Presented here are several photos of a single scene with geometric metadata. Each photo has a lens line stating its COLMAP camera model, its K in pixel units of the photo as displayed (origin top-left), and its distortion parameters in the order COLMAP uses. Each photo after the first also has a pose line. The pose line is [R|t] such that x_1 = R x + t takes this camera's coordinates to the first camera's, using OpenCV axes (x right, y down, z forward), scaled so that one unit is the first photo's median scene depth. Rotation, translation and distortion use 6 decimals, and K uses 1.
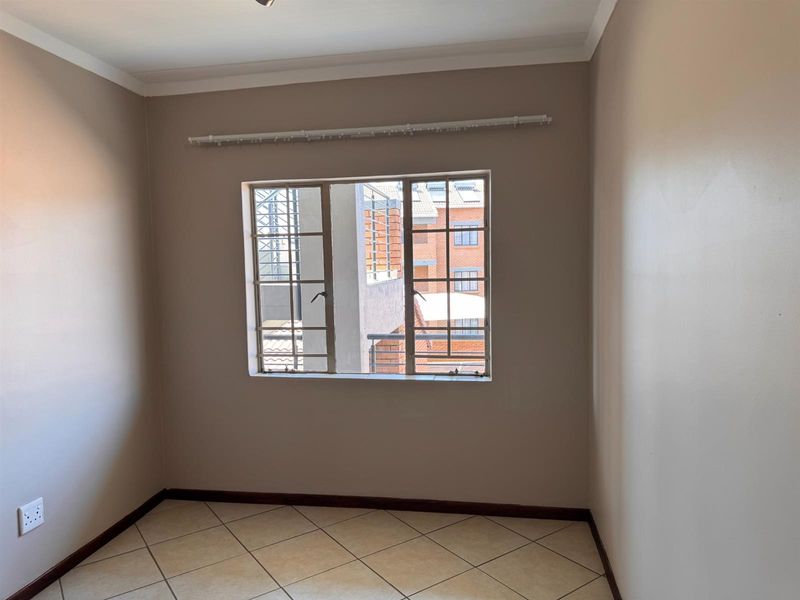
lens RADIAL K [[505.8, 0, 398.8], [0, 505.8, 306.7], [0, 0, 1]] dist [0.006254, -0.000034]
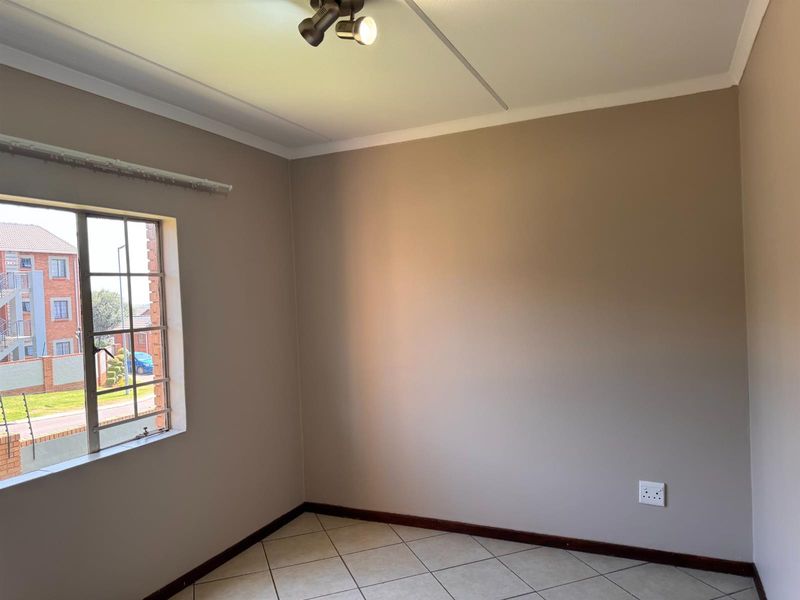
lens RADIAL K [[559.5, 0, 398.7], [0, 559.5, 300.4], [0, 0, 1]] dist [0.035669, -0.041436]
pose [[0.267645, -0.011749, 0.963446, -0.717033], [0.115776, 0.993073, -0.020053, -0.031662], [-0.956537, 0.116911, 0.267151, 0.280642]]
